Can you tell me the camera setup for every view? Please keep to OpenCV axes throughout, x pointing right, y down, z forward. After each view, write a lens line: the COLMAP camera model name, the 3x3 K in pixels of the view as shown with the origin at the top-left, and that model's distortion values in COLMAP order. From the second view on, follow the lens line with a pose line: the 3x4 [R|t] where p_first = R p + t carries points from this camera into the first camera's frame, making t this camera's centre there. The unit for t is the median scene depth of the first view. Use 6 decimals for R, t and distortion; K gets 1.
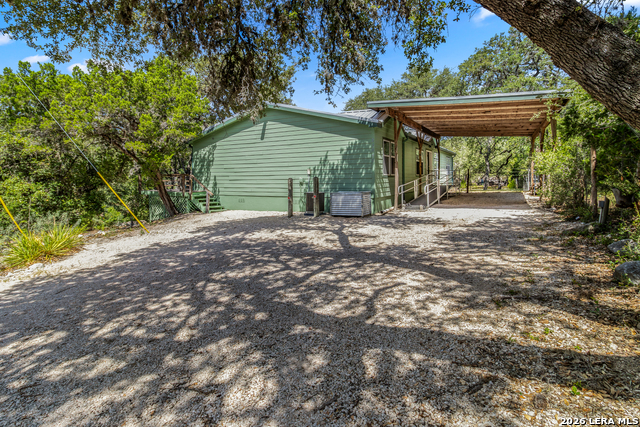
lens RADIAL K [[312.8, 0, 319.9], [0, 312.8, 200.9], [0, 0, 1]] dist [0.001101, -0.000298]
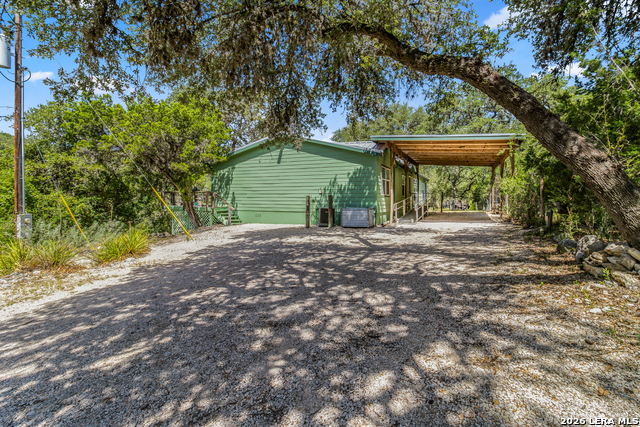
lens RADIAL K [[299.2, 0, 320.0], [0, 299.2, 213.5], [0, 0, 1]] dist [0.000696, 0.000168]
pose [[0.995862, 0.011943, 0.090085, -0.148998], [-0.009061, 0.999436, -0.032337, 0.031785], [-0.090421, 0.031387, 0.995409, -0.154022]]
